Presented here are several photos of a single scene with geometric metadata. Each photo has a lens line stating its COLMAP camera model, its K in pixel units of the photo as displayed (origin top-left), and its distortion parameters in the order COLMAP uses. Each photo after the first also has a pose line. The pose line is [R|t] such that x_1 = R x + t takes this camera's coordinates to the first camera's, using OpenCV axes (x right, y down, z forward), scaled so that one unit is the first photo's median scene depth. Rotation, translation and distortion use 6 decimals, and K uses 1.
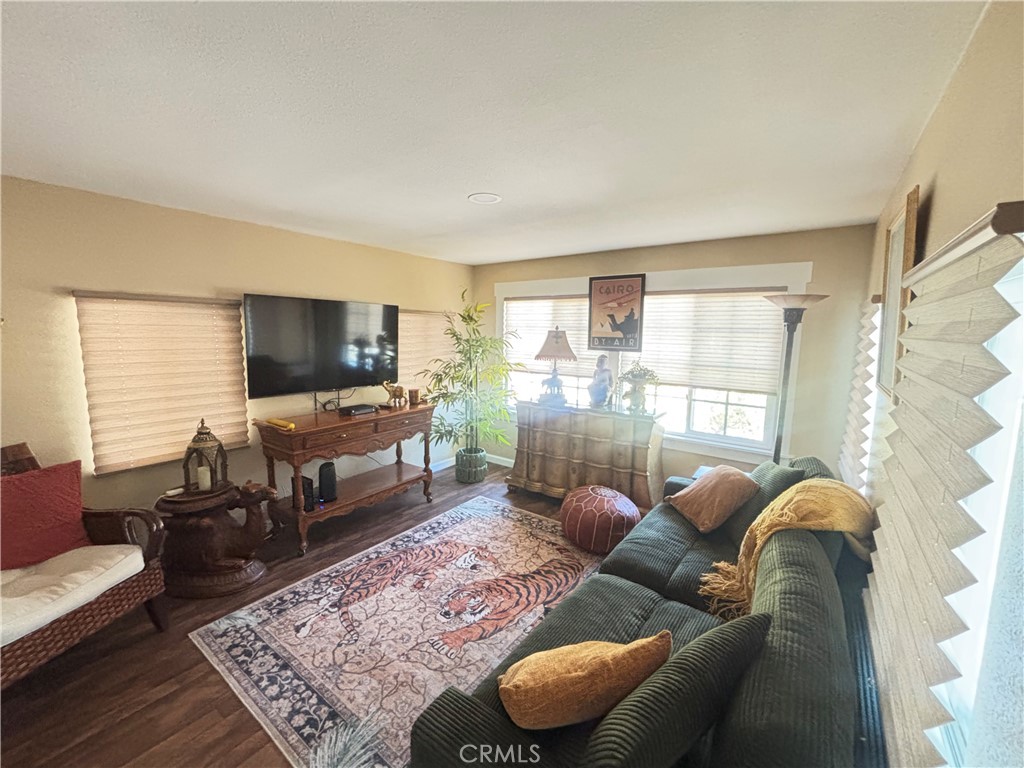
lens RADIAL K [[411.5, 0, 512.0], [0, 411.5, 384.0], [0, 0, 1]] dist [-0.000314, 0.000011]
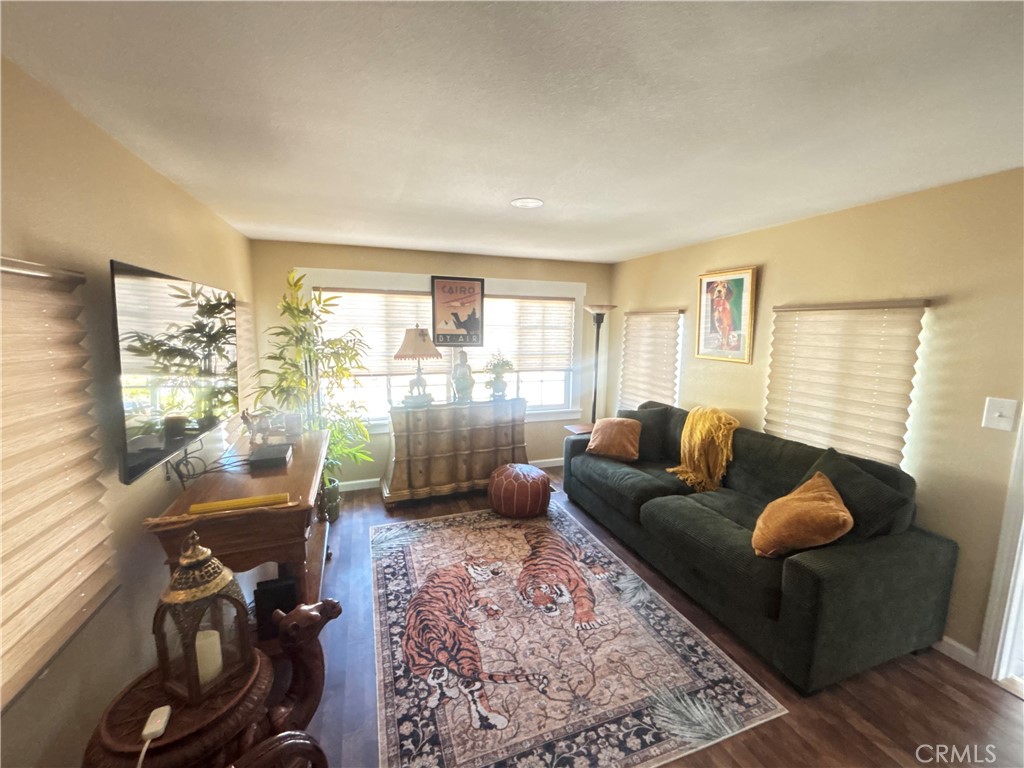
lens RADIAL K [[412.3, 0, 509.9], [0, 412.3, 385.2], [0, 0, 1]] dist [0.000207, -0.000175]
pose [[0.561022, -0.121902, 0.818776, -0.774632], [0.105995, 0.991535, 0.074996, -0.063308], [-0.820987, 0.044712, 0.569194, 0.370790]]
